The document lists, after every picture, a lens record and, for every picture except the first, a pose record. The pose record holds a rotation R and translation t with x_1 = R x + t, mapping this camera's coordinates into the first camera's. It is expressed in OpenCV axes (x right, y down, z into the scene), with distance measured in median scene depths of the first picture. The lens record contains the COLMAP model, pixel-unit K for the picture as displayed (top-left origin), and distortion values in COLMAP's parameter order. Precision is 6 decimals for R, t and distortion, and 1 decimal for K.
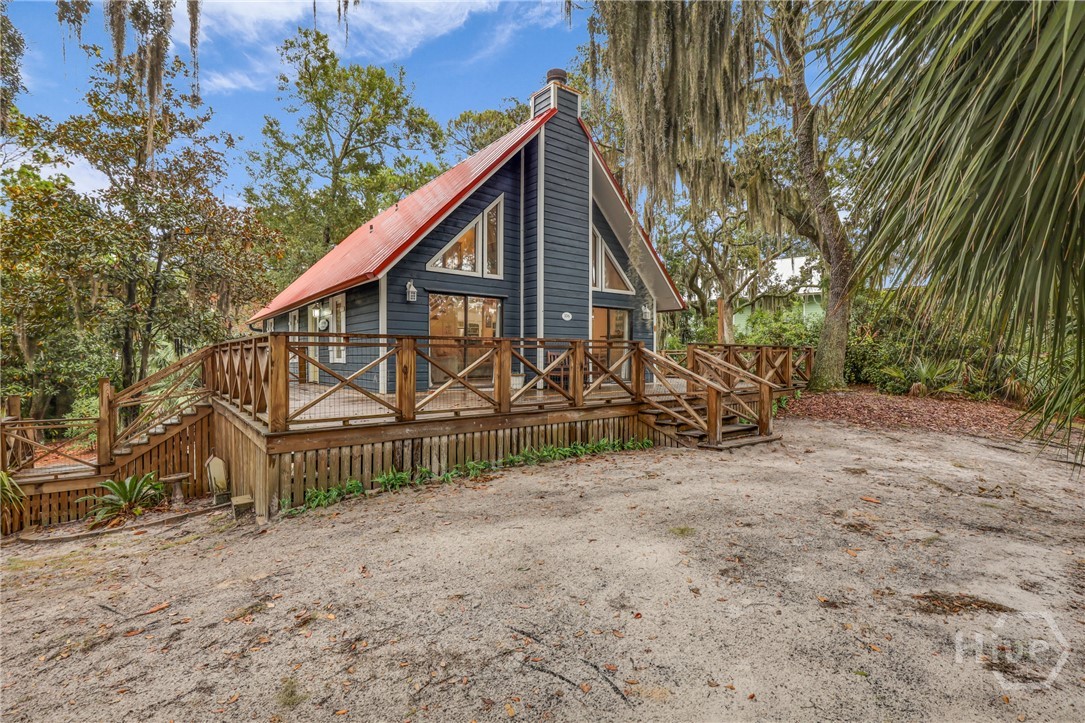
lens RADIAL K [[499.4, 0, 542.4], [0, 499.4, 361.6], [0, 0, 1]] dist [-0.031066, 0.001815]
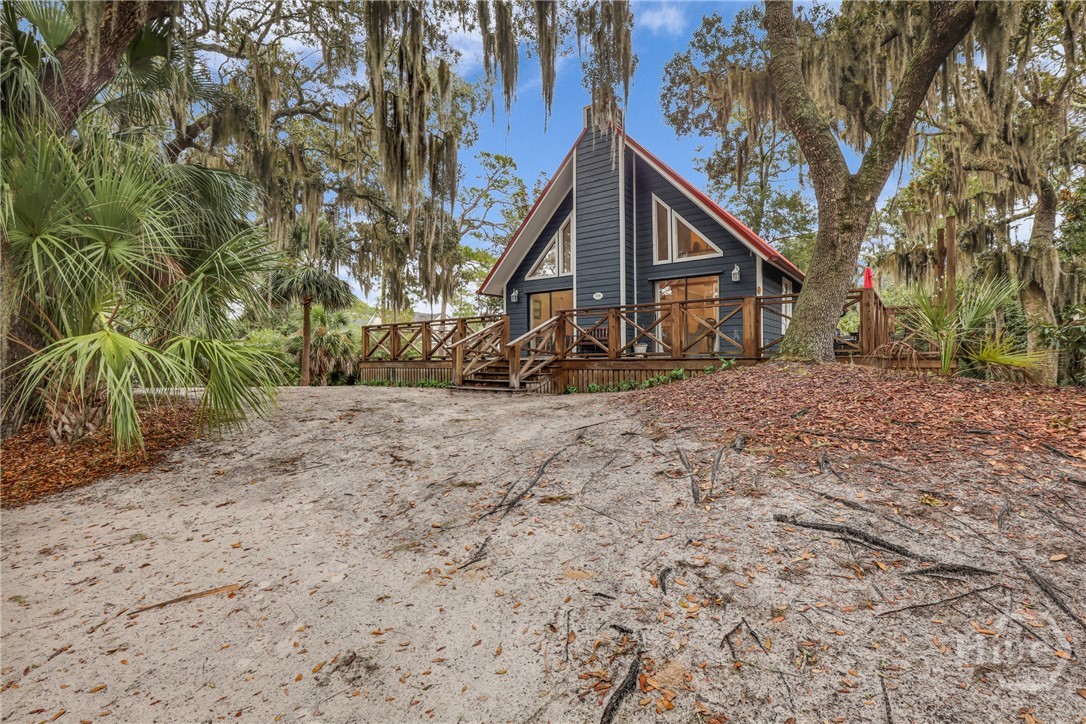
lens RADIAL K [[499.8, 0, 544.3], [0, 499.8, 359.5], [0, 0, 1]] dist [-0.031066, 0.001815]
pose [[0.254494, -0.001487, -0.967073, 1.704452], [-0.002872, 0.999993, -0.002293, 0.091747], [0.967070, 0.003361, 0.254488, 0.850349]]
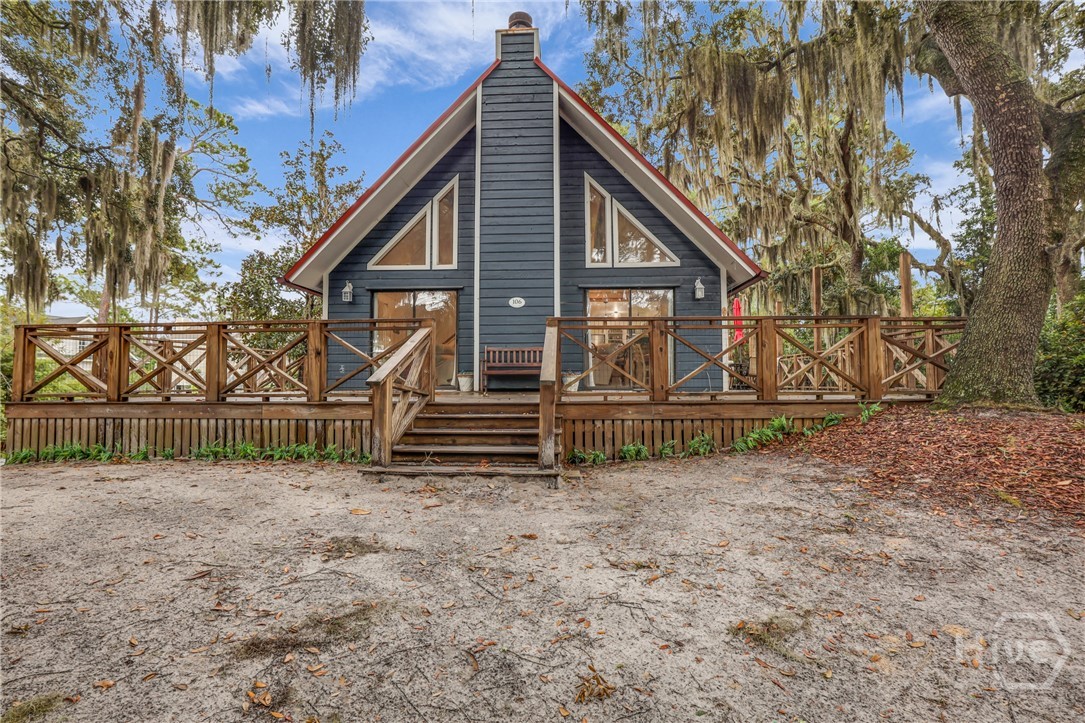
lens RADIAL K [[499.4, 0, 545.0], [0, 499.4, 358.0], [0, 0, 1]] dist [-0.031066, 0.001815]
pose [[0.753504, -0.031660, -0.656680, 0.895404], [-0.002754, 0.998679, -0.051309, 0.058675], [0.657437, 0.040470, 0.752422, 0.630909]]
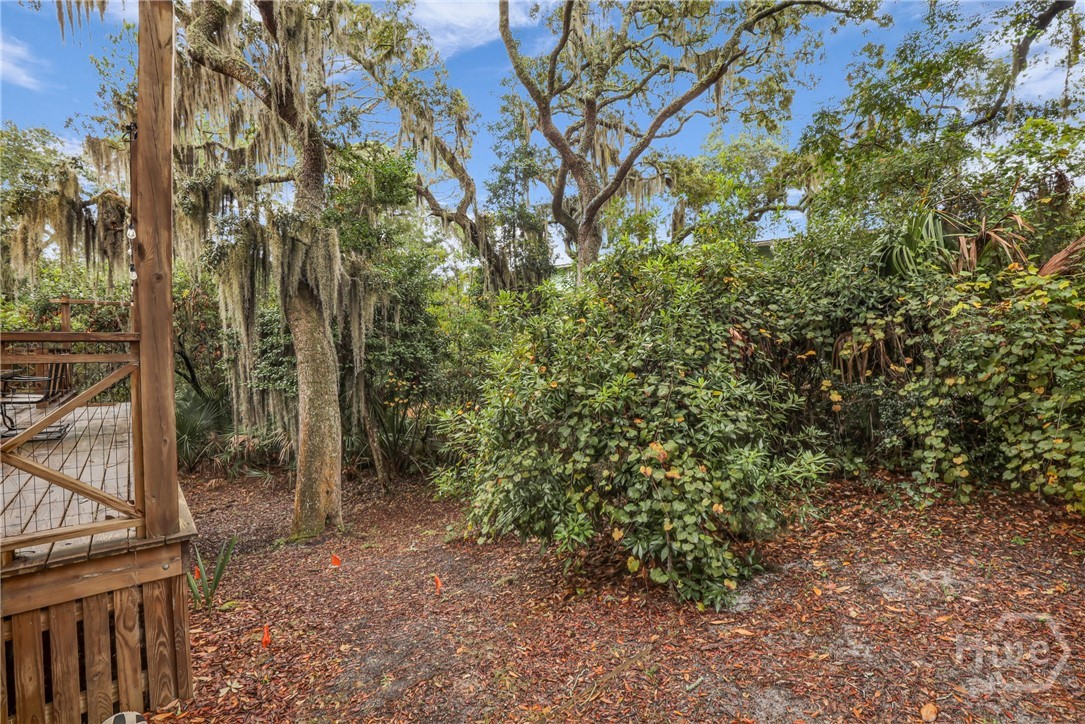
lens RADIAL K [[499.4, 0, 549.1], [0, 499.4, 358.8], [0, 0, 1]] dist [-0.031066, 0.001815]
pose [[0.999430, -0.008451, 0.032672, 1.026002], [0.007767, 0.999749, 0.021001, -0.040490], [-0.032841, -0.020735, 0.999245, 1.818589]]
